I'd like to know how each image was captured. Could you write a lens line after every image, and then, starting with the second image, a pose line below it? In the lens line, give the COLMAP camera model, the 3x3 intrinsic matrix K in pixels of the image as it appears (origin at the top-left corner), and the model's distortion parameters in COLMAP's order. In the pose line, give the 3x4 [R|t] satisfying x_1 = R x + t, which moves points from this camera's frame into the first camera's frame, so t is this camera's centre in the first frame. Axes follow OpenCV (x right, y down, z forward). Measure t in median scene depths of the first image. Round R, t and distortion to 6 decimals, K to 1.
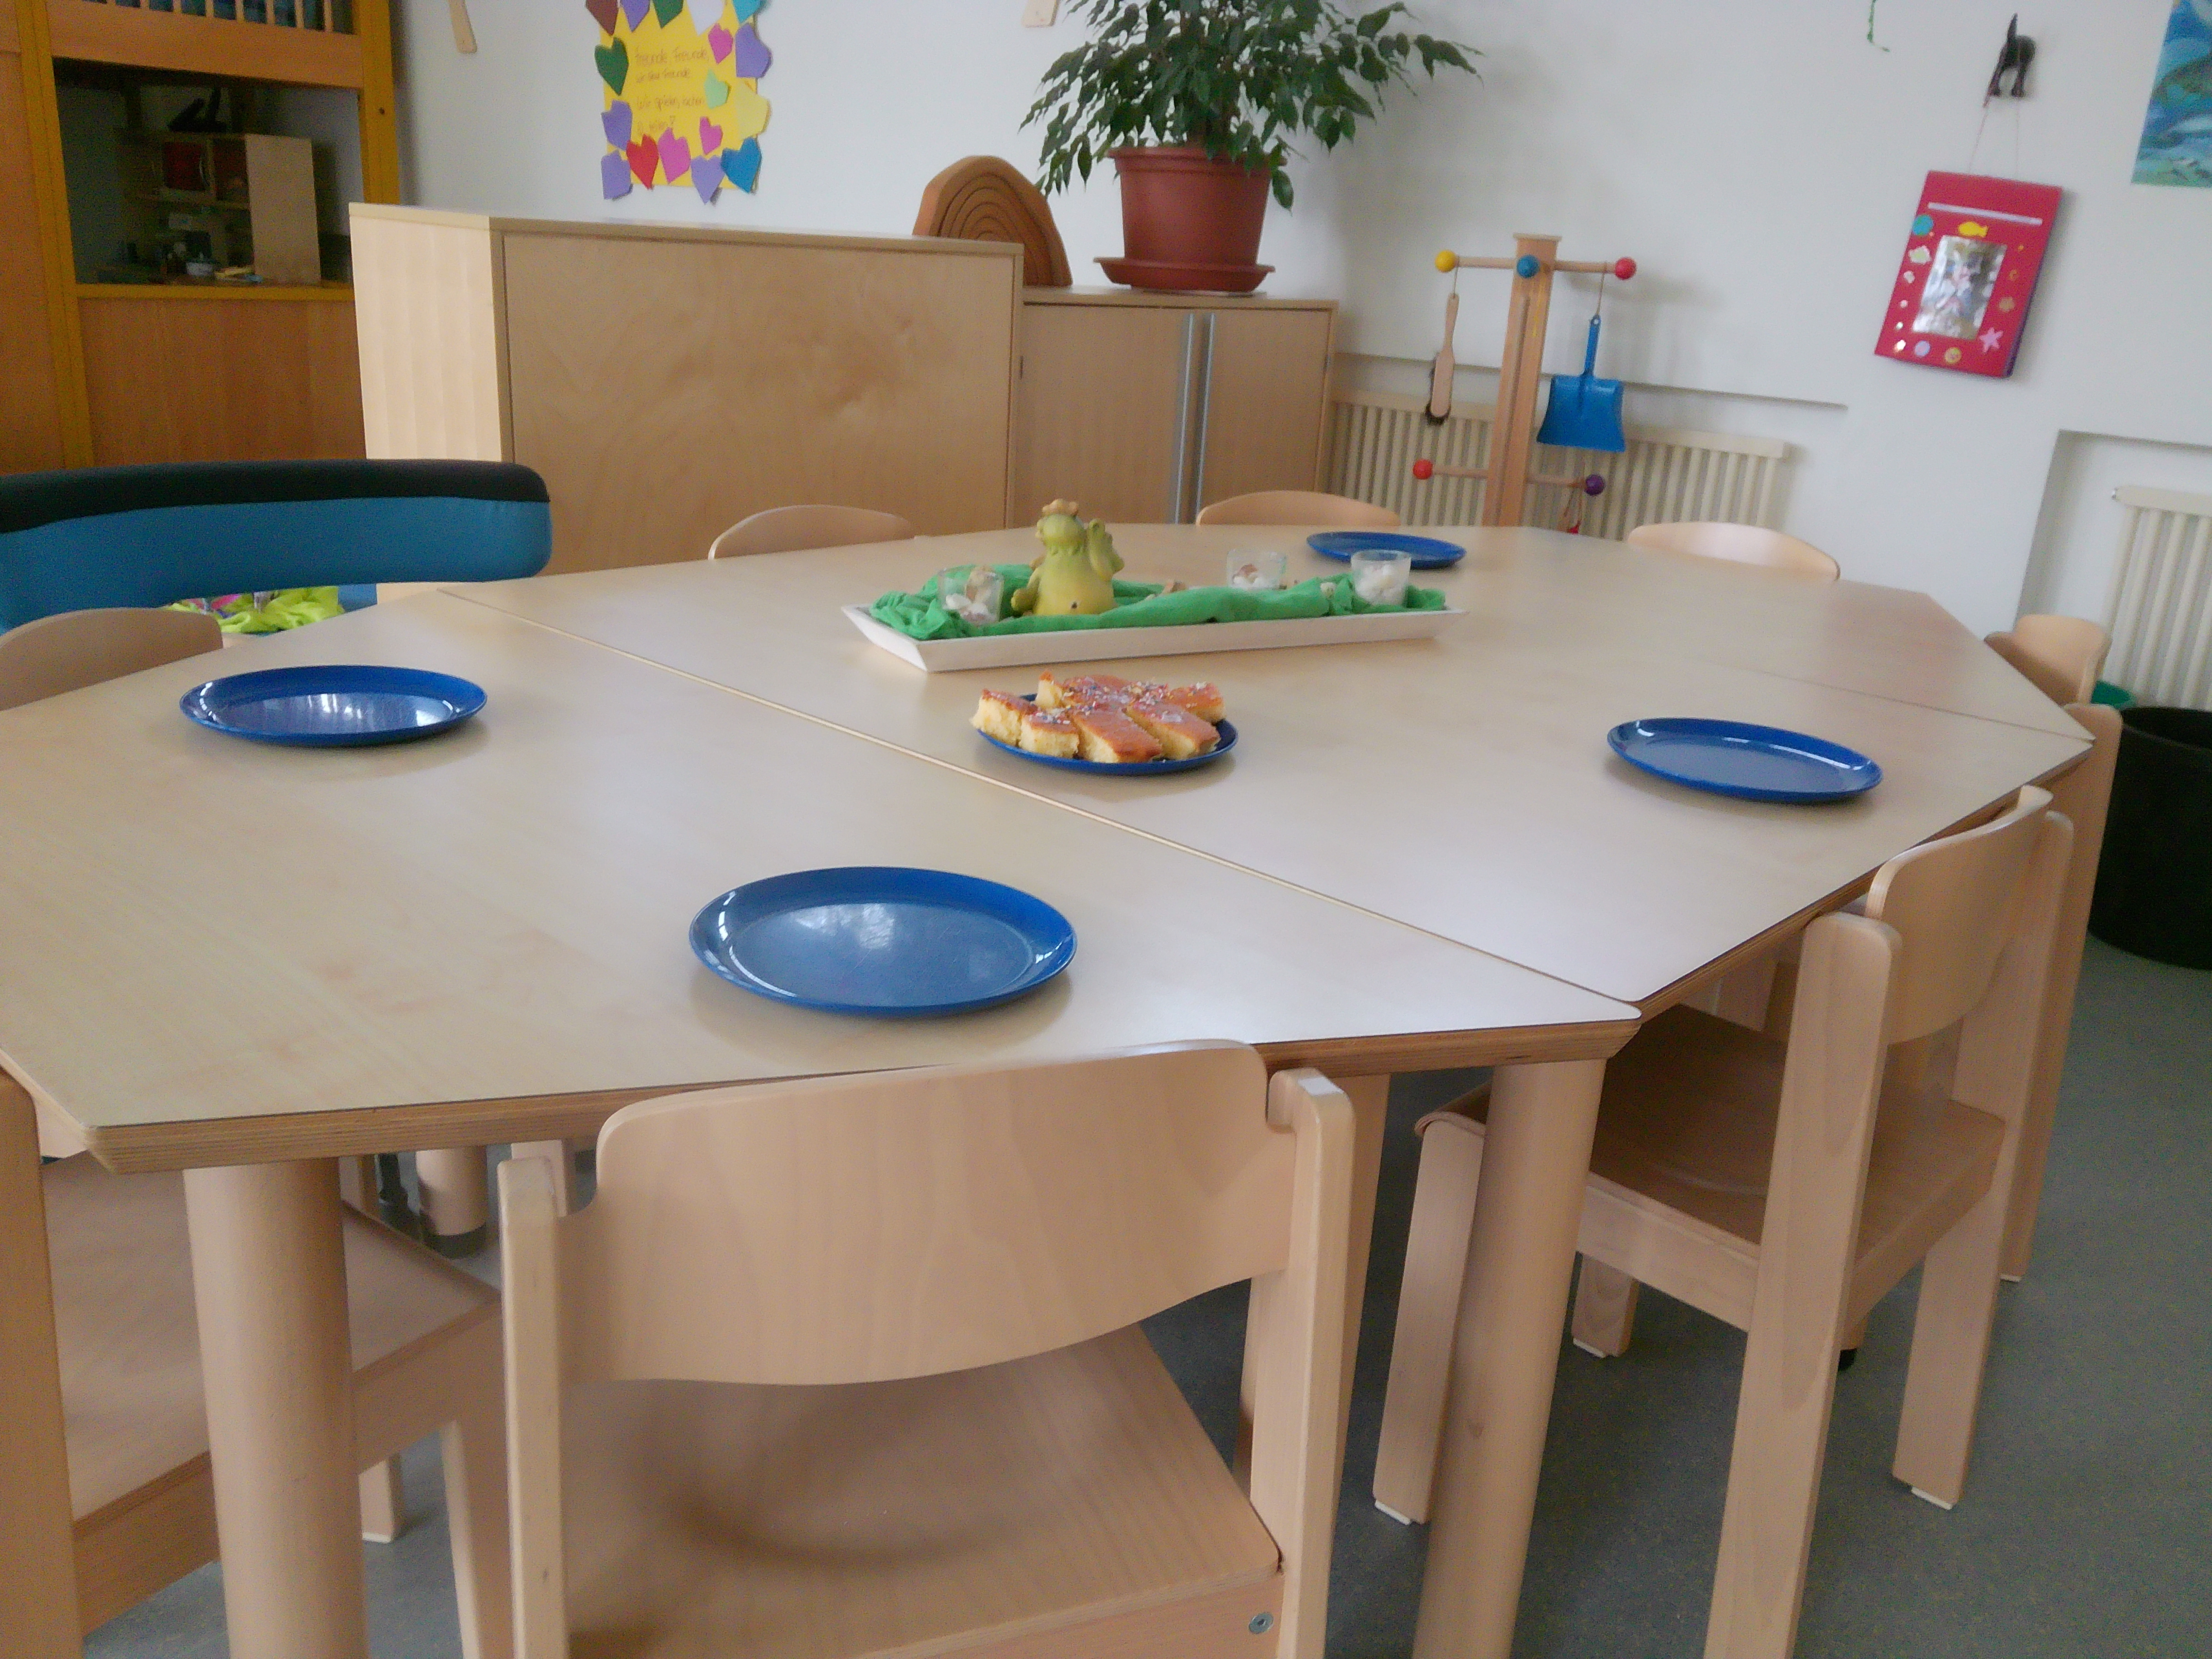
lens RADIAL K [[1794.1, 0, 1106.0], [0, 1794.1, 829.5], [0, 0, 1]] dist [0.106630, -0.177031]
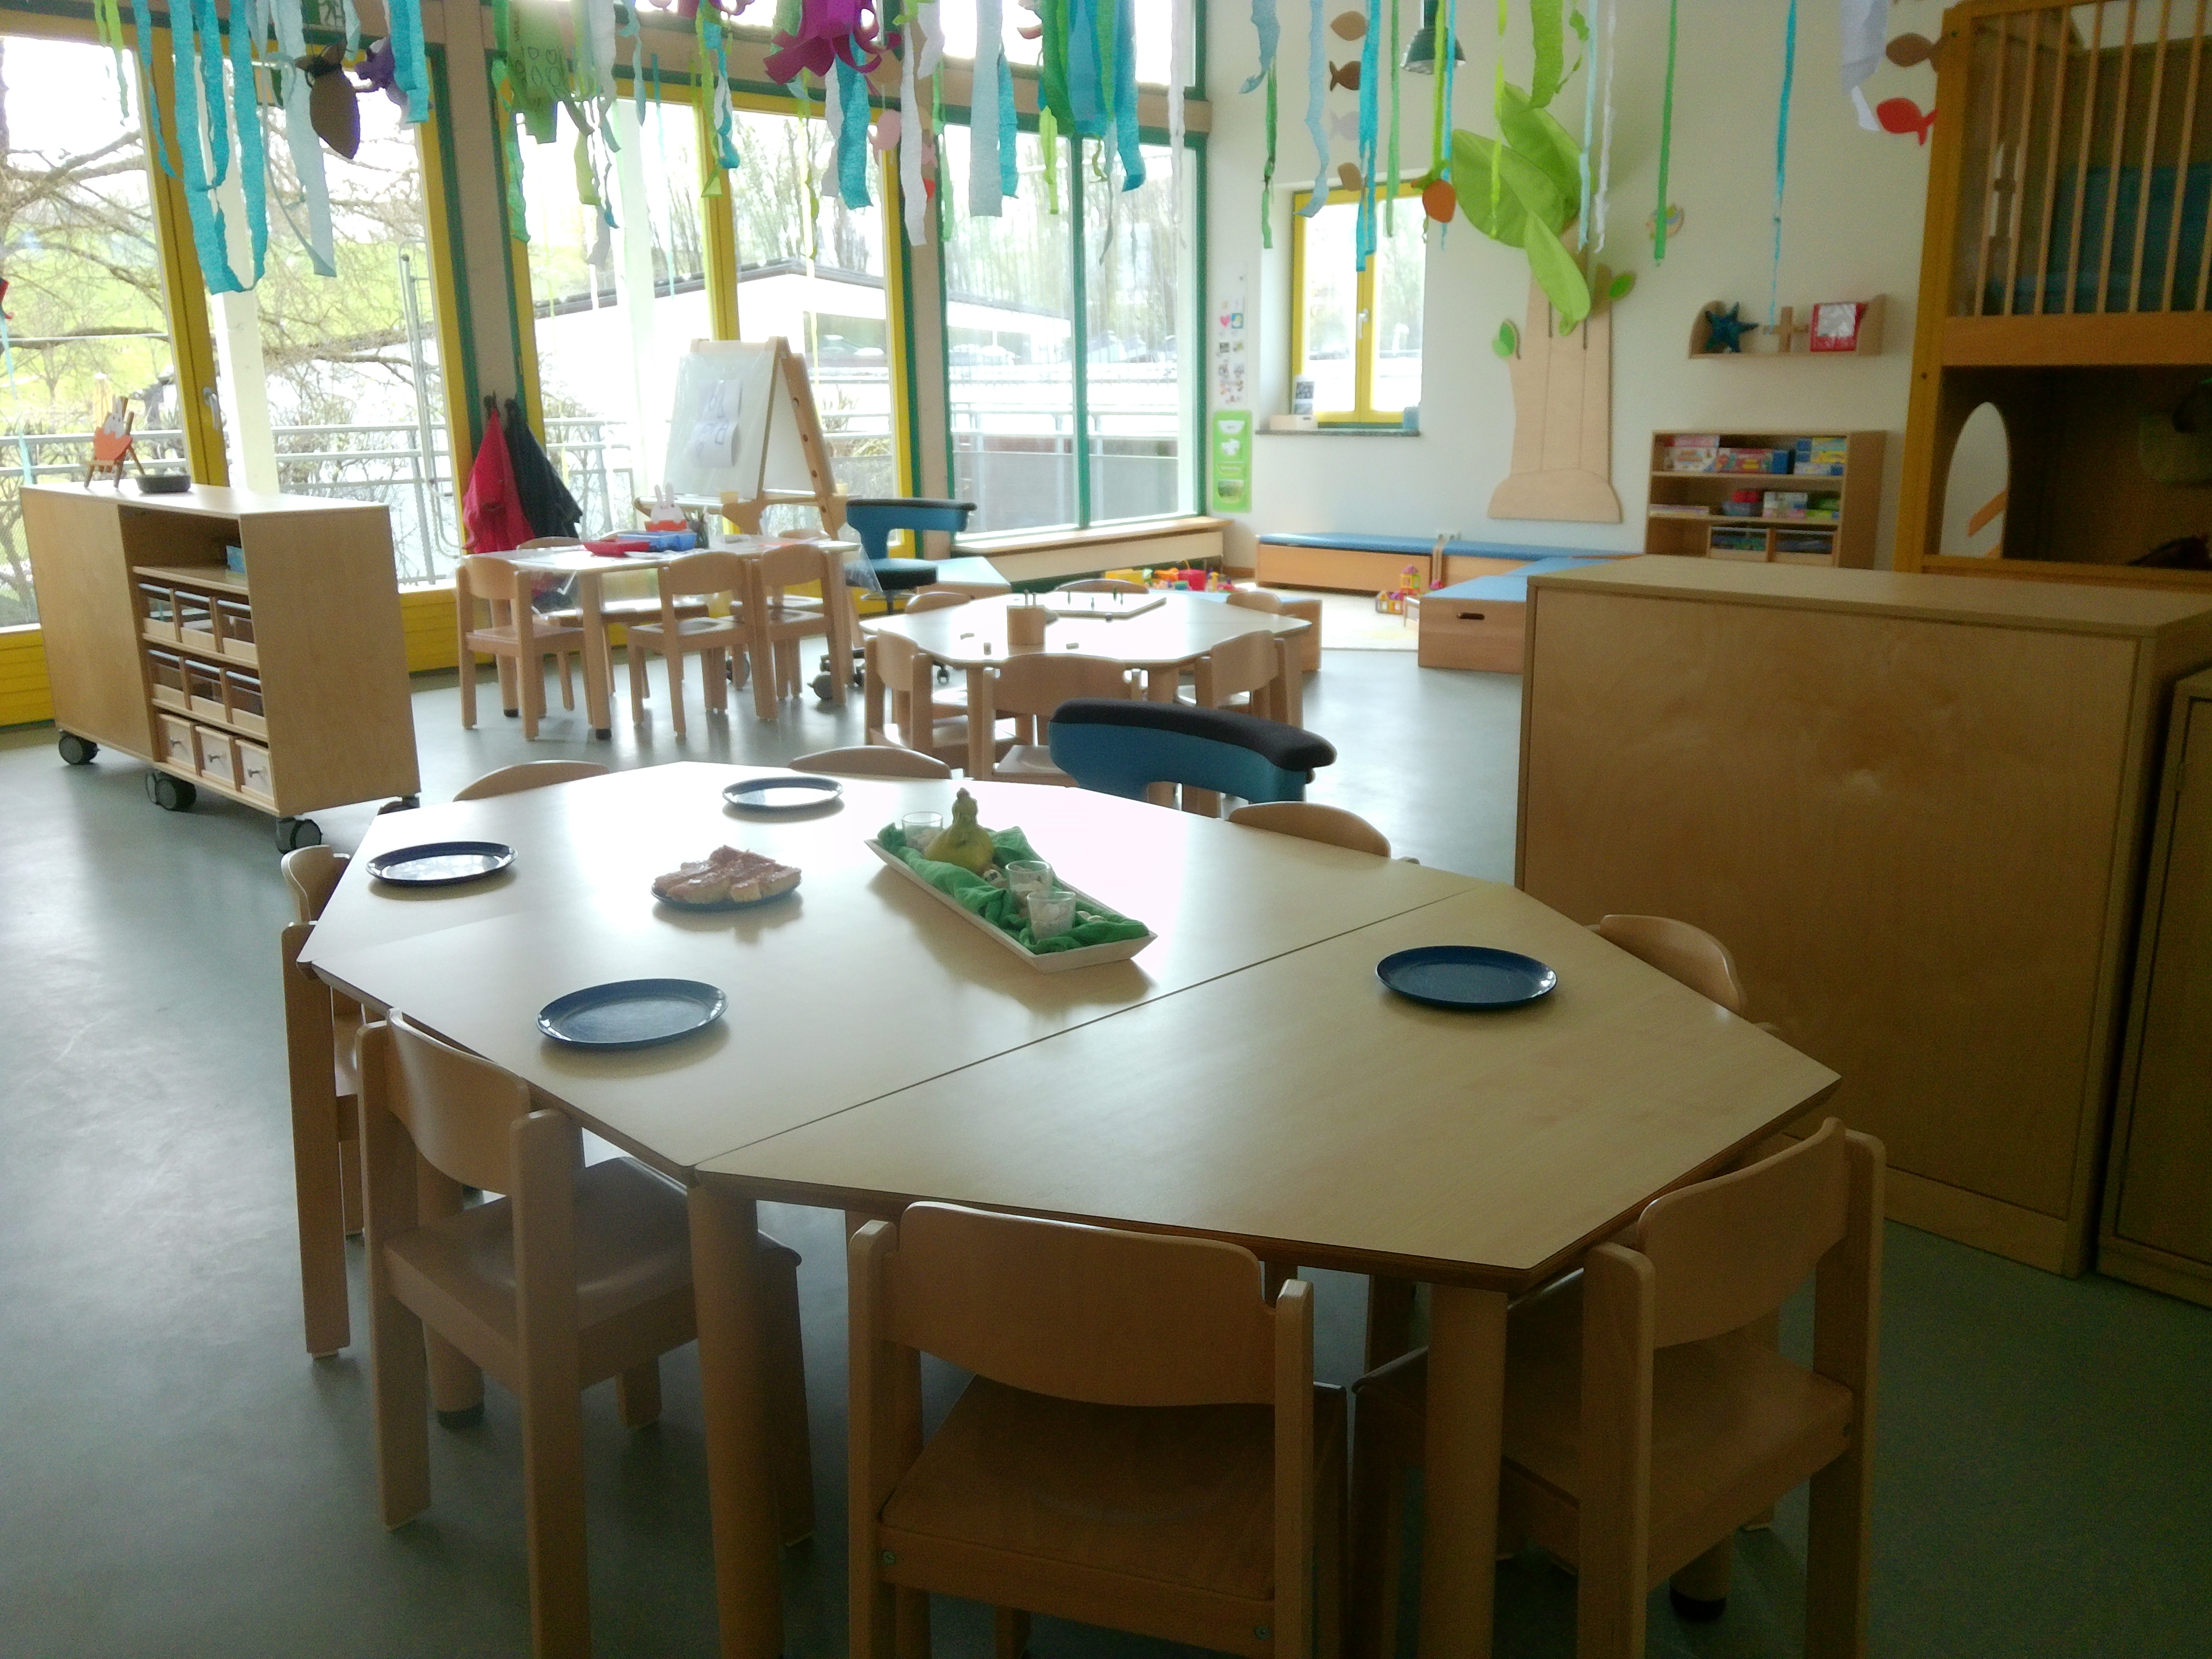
lens RADIAL K [[1817.4, 0, 1106.0], [0, 1817.4, 829.5], [0, 0, 1]] dist [0.063238, -0.087327]
pose [[-0.041641, 0.186085, -0.981651, 0.684153], [-0.305697, 0.933013, 0.189833, -0.216704], [0.951218, 0.307992, 0.018034, 0.495177]]
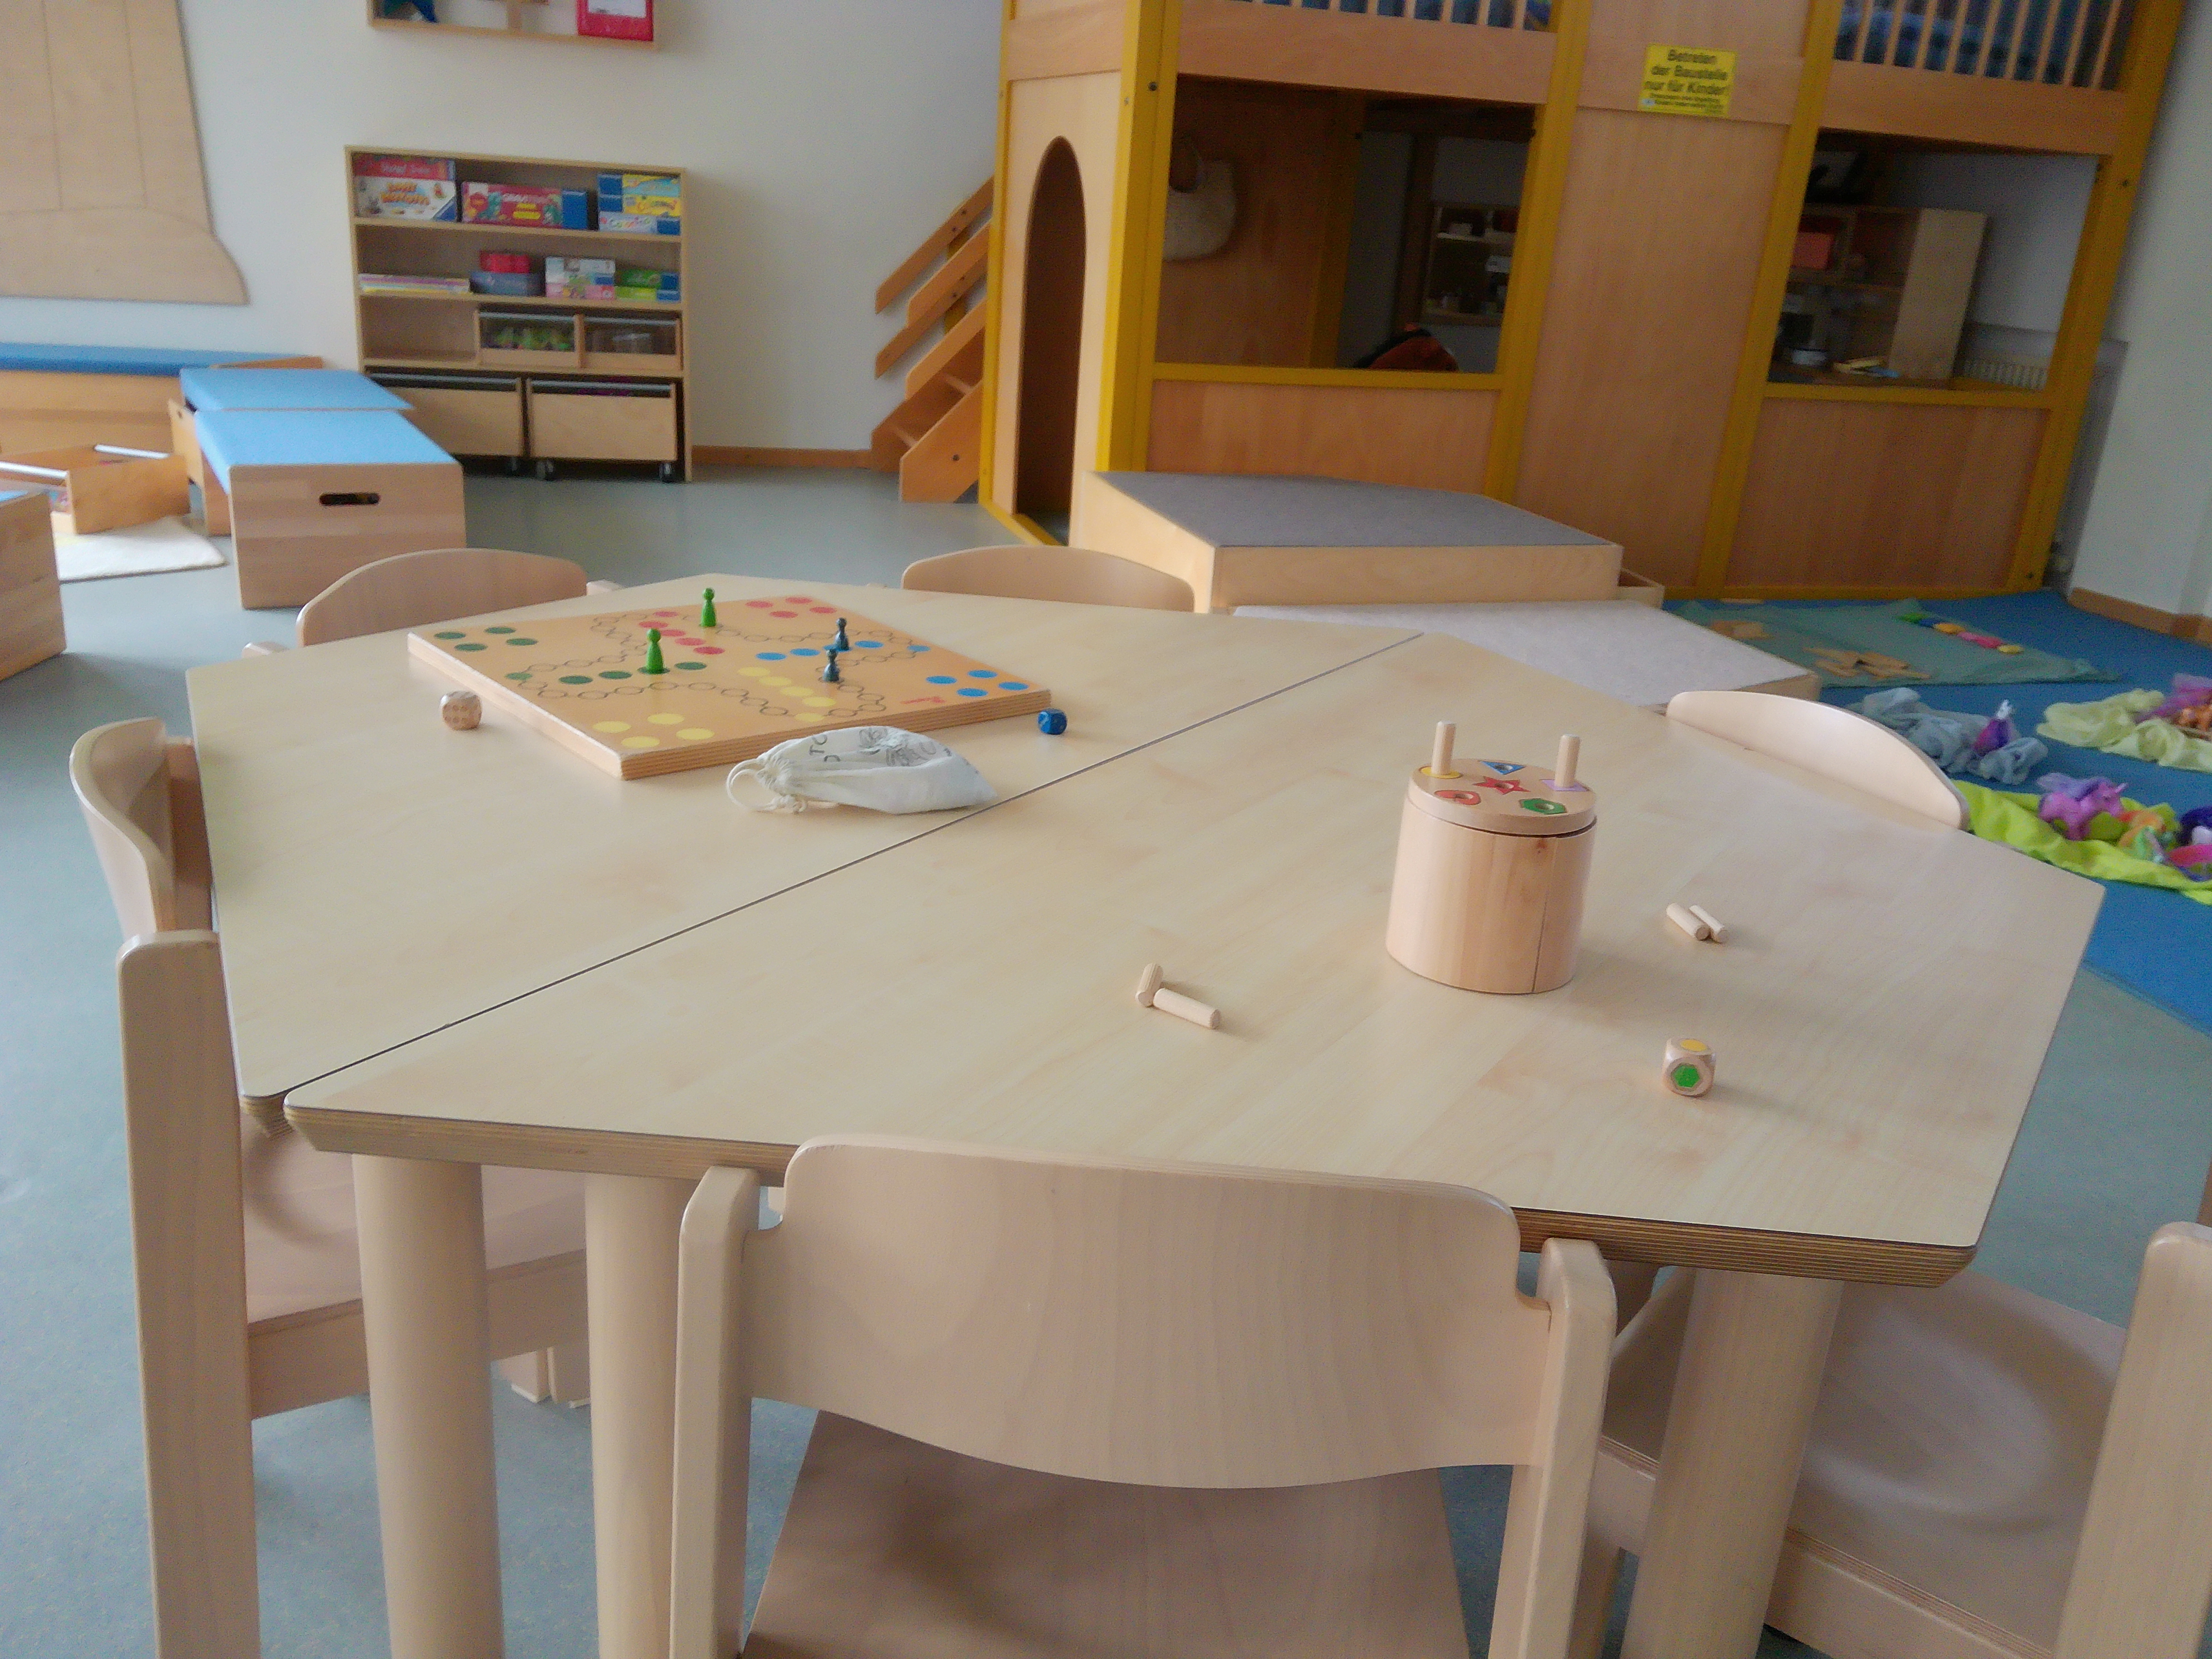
lens RADIAL K [[1817.4, 0, 1106.0], [0, 1817.4, 829.5], [0, 0, 1]] dist [0.063238, -0.087327]
pose [[0.847989, 0.171475, -0.501509, -0.555006], [-0.179912, 0.983164, 0.031953, -0.090951], [0.498545, 0.063132, 0.864562, 0.133796]]
